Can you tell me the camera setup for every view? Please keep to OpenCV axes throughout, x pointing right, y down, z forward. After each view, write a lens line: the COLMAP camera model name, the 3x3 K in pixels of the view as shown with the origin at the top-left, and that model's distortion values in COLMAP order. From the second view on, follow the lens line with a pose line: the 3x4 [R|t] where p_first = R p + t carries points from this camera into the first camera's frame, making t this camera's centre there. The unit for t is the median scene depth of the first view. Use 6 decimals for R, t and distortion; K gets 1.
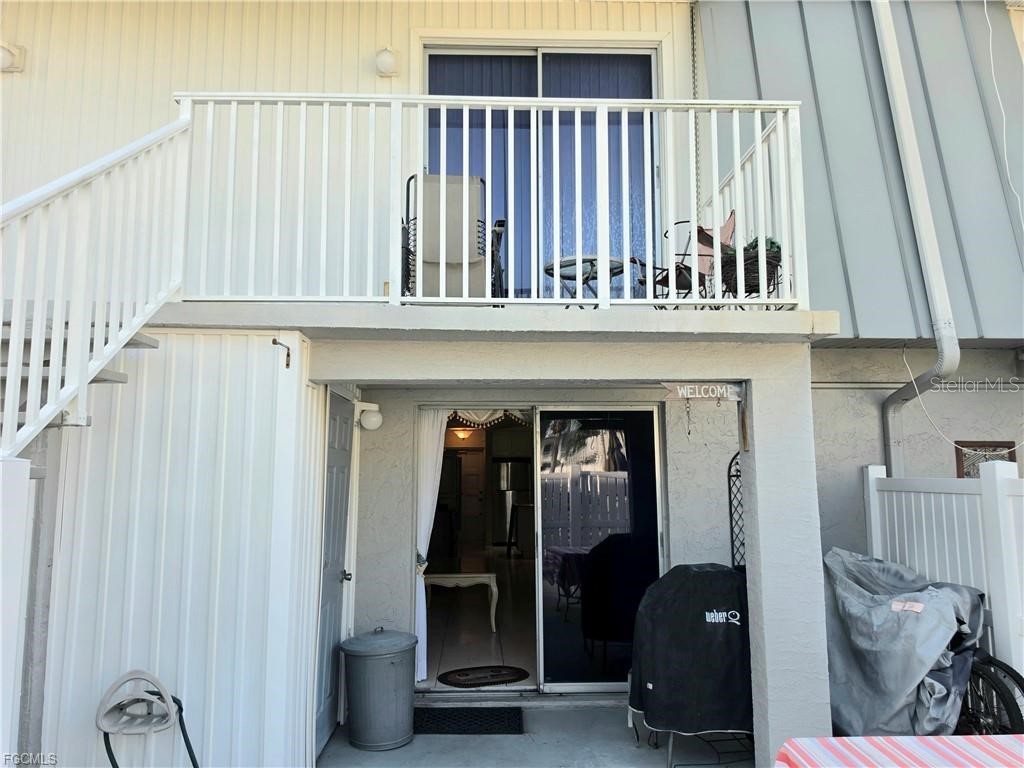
lens RADIAL K [[716.6, 0, 501.8], [0, 716.6, 384.8], [0, 0, 1]] dist [0.060534, -0.081161]
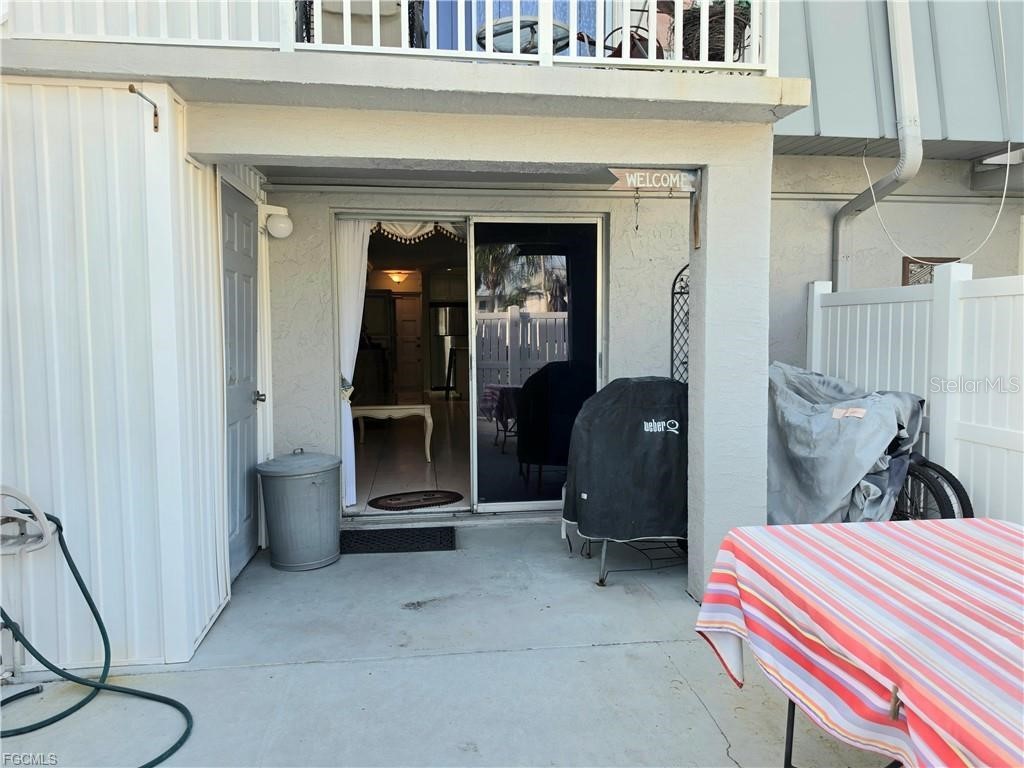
lens RADIAL K [[716.6, 0, 509.3], [0, 716.6, 377.2], [0, 0, 1]] dist [0.060534, -0.081161]
pose [[0.995776, -0.010009, 0.091267, 0.016508], [-0.007364, 0.982131, 0.188053, 0.071839], [-0.091518, -0.187930, 0.977909, 0.090796]]
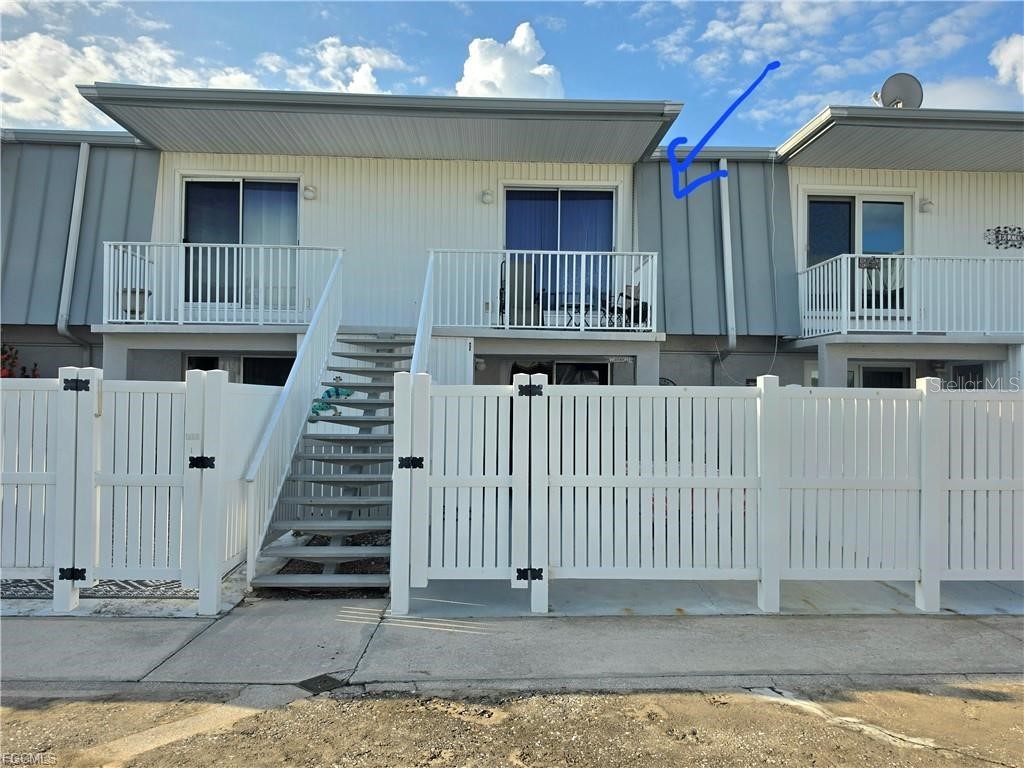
lens RADIAL K [[716.6, 0, 512.8], [0, 716.6, 382.7], [0, 0, 1]] dist [0.060534, -0.081161]
pose [[0.999809, 0.016716, 0.010112, -0.120026], [-0.017668, 0.994543, 0.102820, -0.149710], [-0.008338, -0.102979, 0.994649, -1.428350]]
